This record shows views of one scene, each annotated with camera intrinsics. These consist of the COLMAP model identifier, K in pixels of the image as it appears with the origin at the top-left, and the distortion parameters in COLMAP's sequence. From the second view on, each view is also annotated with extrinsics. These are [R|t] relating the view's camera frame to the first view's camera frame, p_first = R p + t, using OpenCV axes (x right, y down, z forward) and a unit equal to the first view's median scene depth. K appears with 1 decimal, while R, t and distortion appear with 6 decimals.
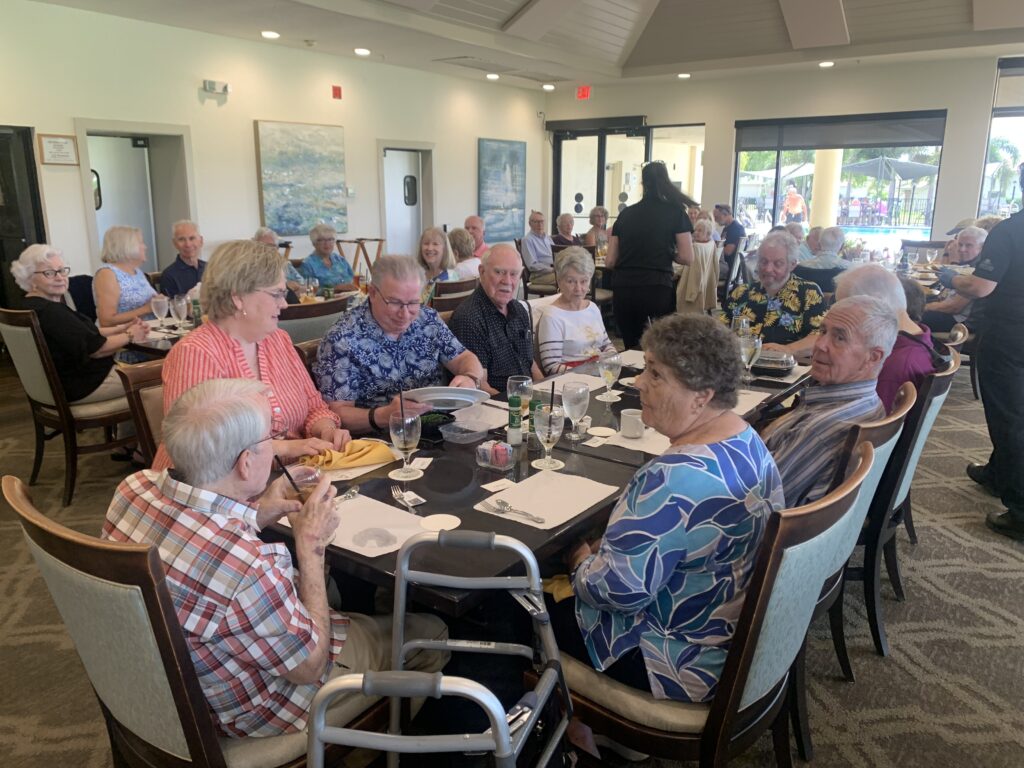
lens RADIAL K [[785.3, 0, 492.5], [0, 785.3, 387.6], [0, 0, 1]] dist [0.010544, -0.002646]
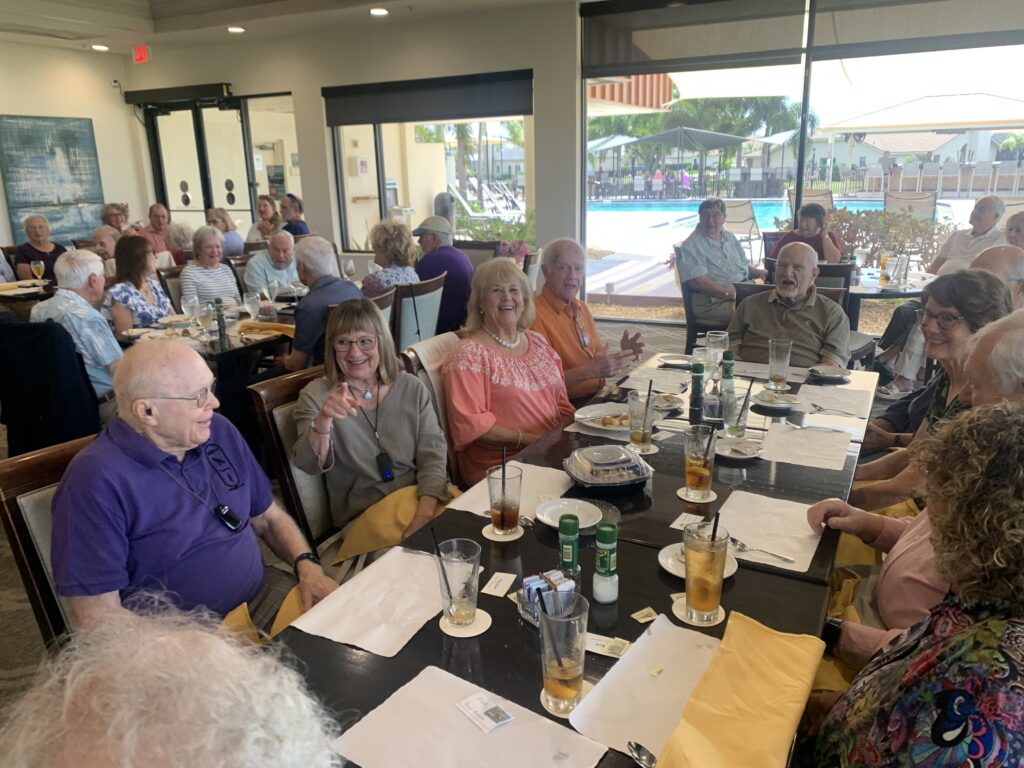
lens RADIAL K [[785.3, 0, 503.5], [0, 785.3, 375.3], [0, 0, 1]] dist [0.010544, -0.002646]
pose [[0.989175, -0.063747, 0.132173, 0.440584], [0.062196, 0.997938, 0.015835, -0.056783], [-0.132910, -0.007443, 0.991100, 0.213443]]
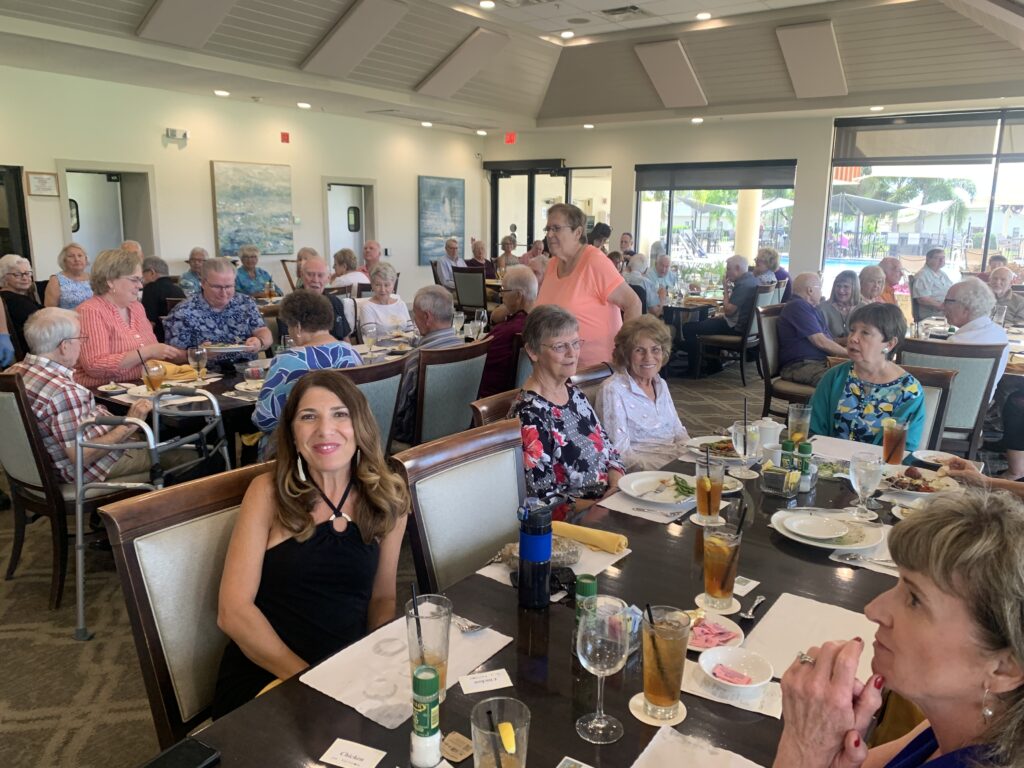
lens RADIAL K [[785.3, 0, 517.0], [0, 785.3, 390.8], [0, 0, 1]] dist [0.010544, -0.002646]
pose [[0.999893, 0.011828, 0.008575, 0.151540], [-0.011545, 0.999411, -0.032309, 0.046317], [-0.008952, 0.032207, 0.999441, -0.193821]]
